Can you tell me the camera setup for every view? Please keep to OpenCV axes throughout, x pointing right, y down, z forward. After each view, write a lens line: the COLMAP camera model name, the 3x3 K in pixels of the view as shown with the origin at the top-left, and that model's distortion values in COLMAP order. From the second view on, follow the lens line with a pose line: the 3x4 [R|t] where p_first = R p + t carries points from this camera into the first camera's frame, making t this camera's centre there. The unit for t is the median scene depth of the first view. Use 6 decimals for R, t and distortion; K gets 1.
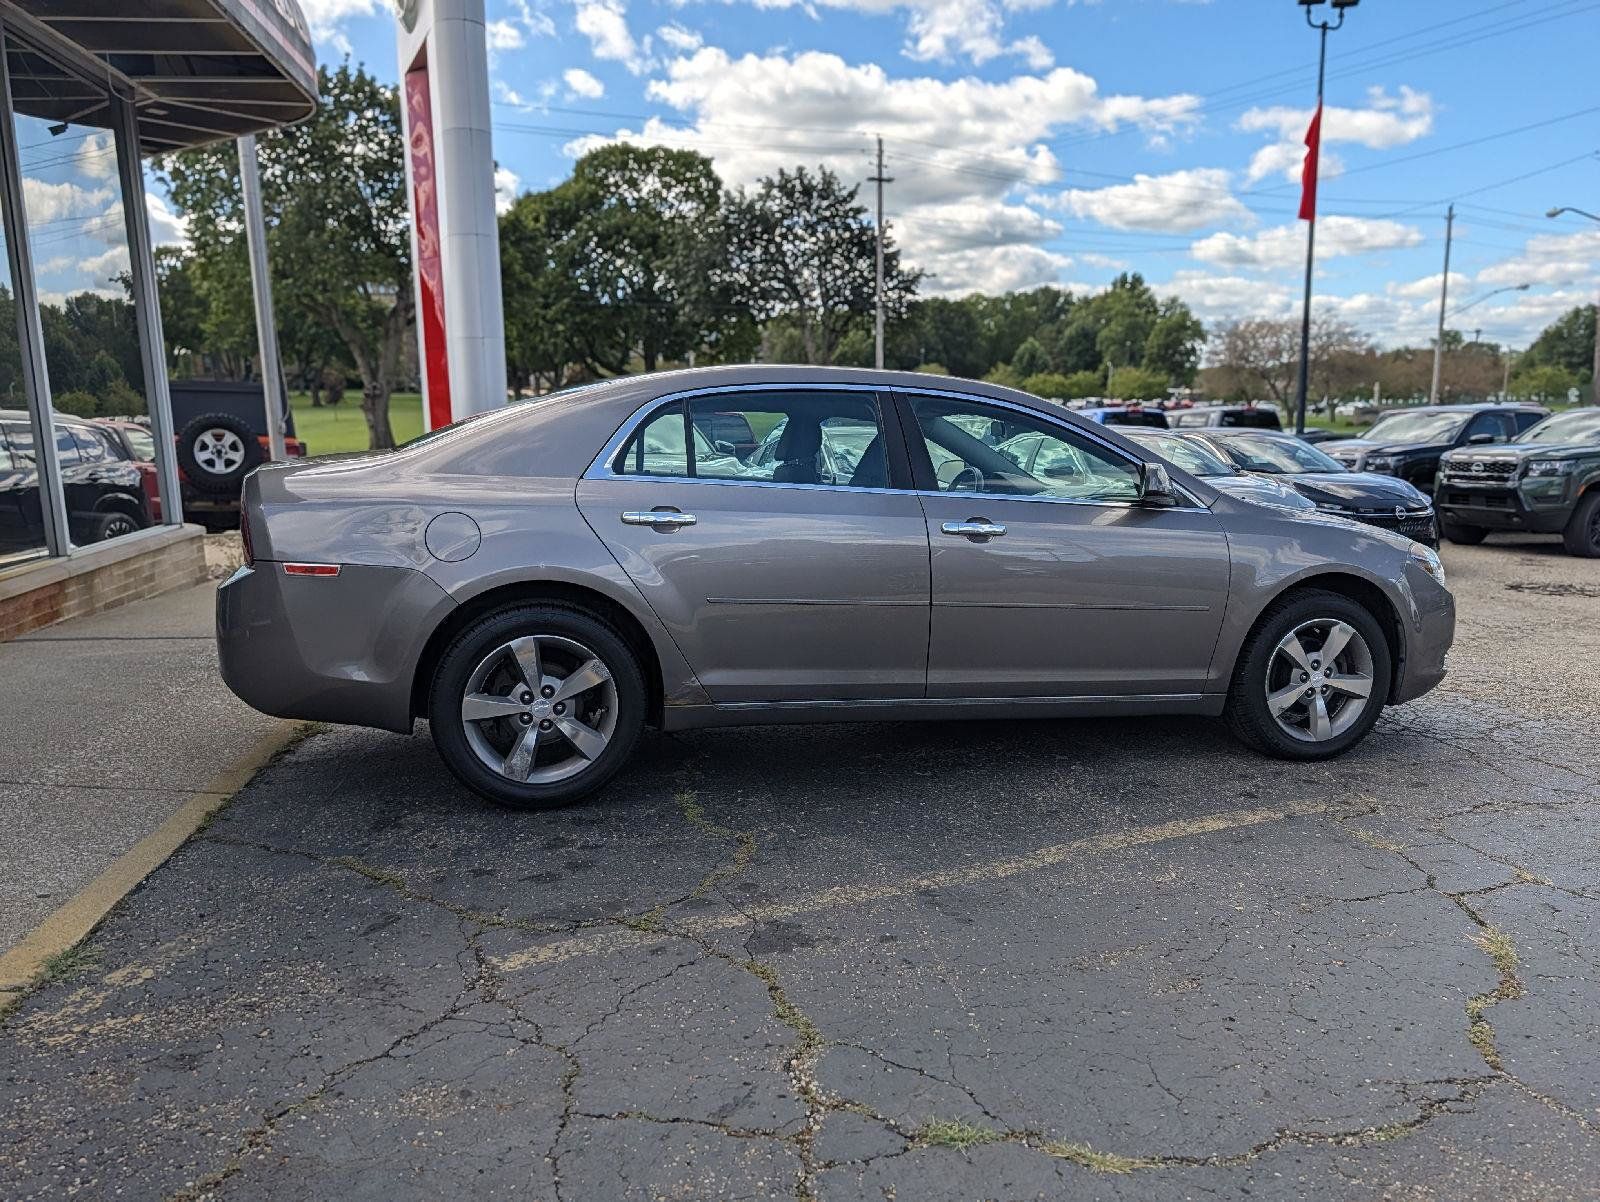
lens RADIAL K [[1143.6, 0, 807.0], [0, 1143.6, 609.2], [0, 0, 1]] dist [0.017557, -0.021430]
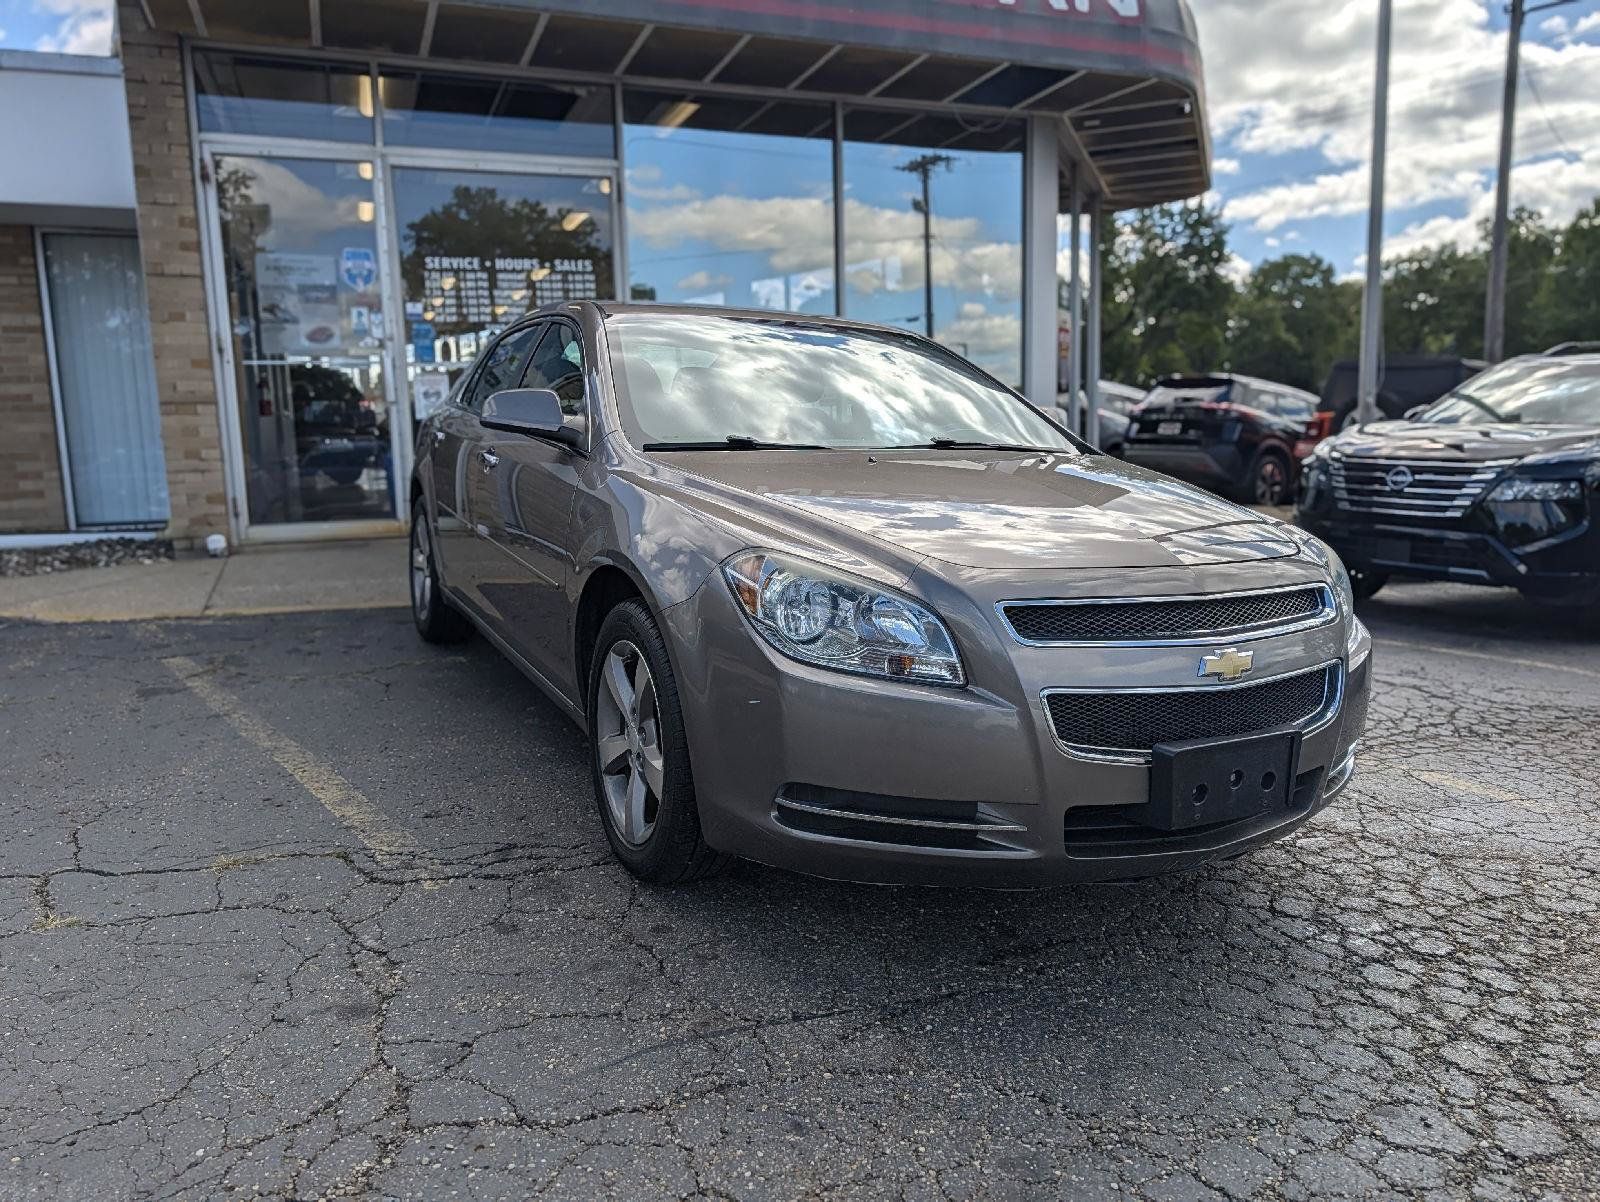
lens RADIAL K [[1143.6, 0, 792.0], [0, 1143.6, 607.6], [0, 0, 1]] dist [0.017557, -0.021430]
pose [[0.218948, 0.160485, -0.962448, 1.039241], [-0.158631, 0.979113, 0.127177, -0.099546], [0.962755, 0.124829, 0.239833, 0.920957]]
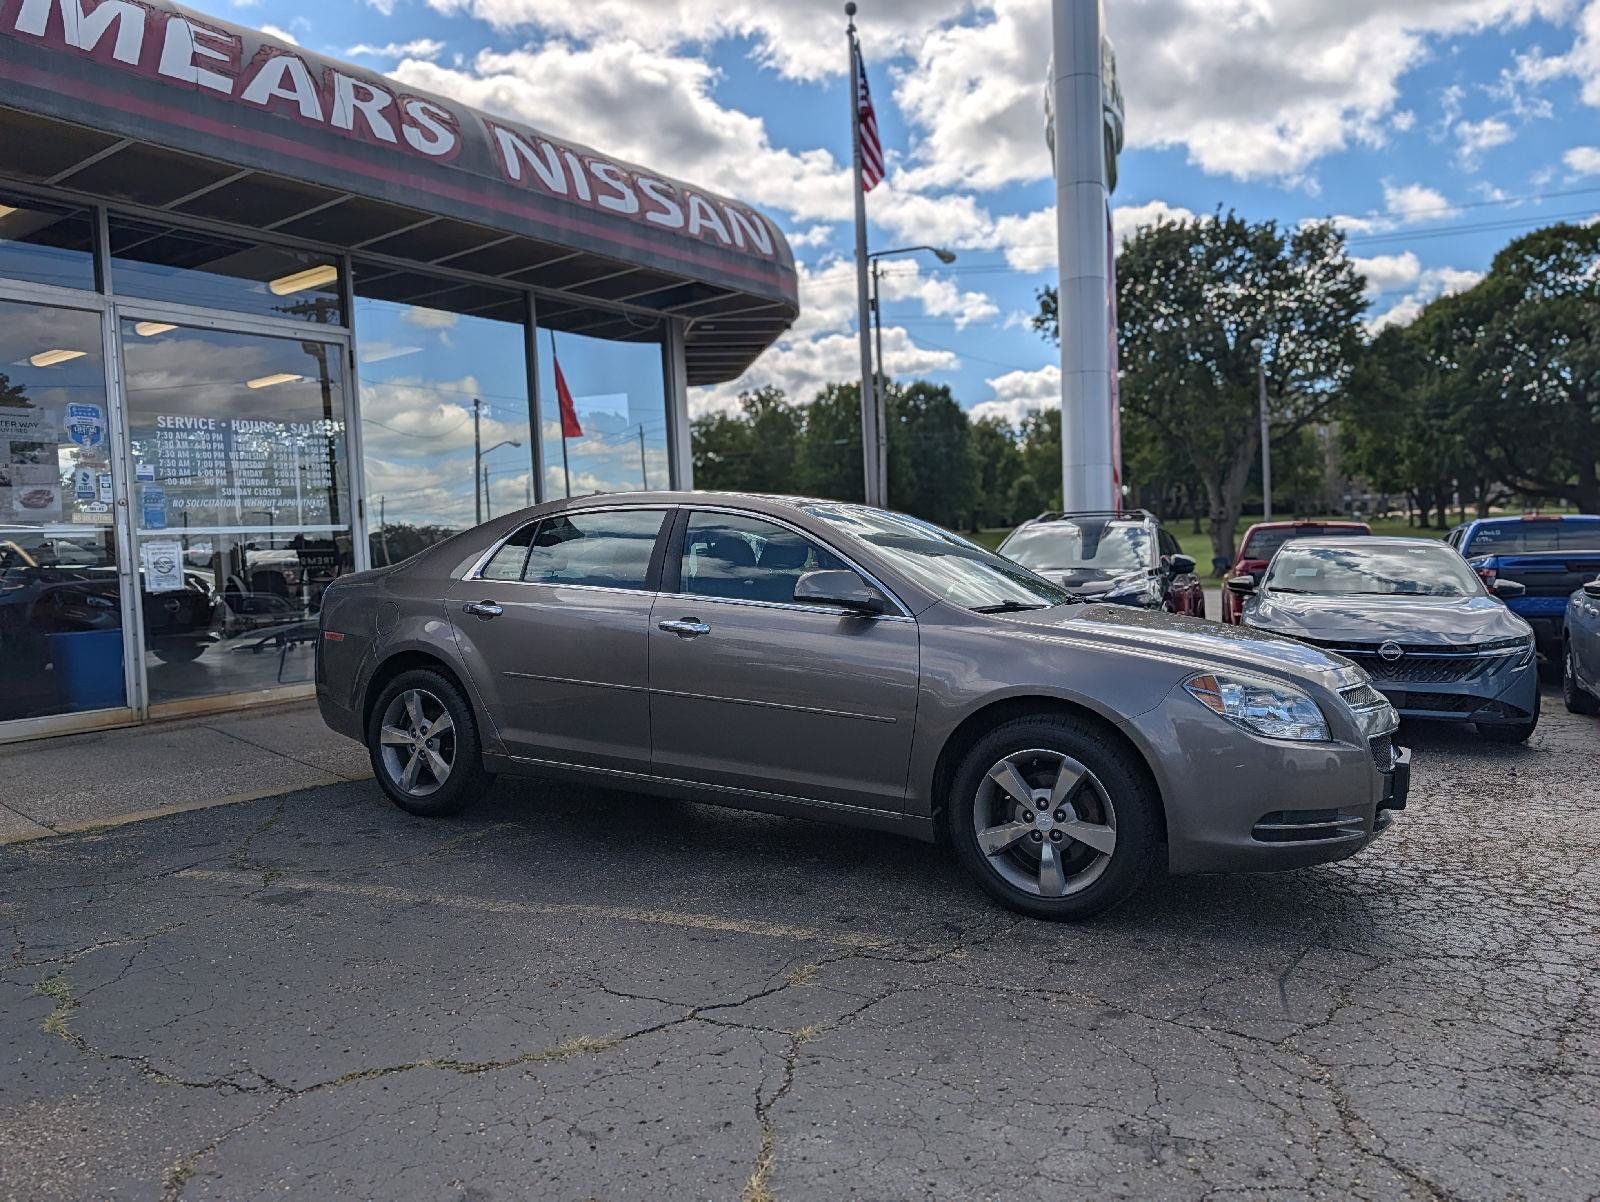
lens RADIAL K [[1143.6, 0, 802.0], [0, 1143.6, 603.6], [0, 0, 1]] dist [0.017557, -0.021430]
pose [[0.713330, 0.016389, -0.700636, 0.906171], [-0.094754, 0.992802, -0.073247, -0.019726], [0.694393, 0.118637, 0.709749, 0.250707]]
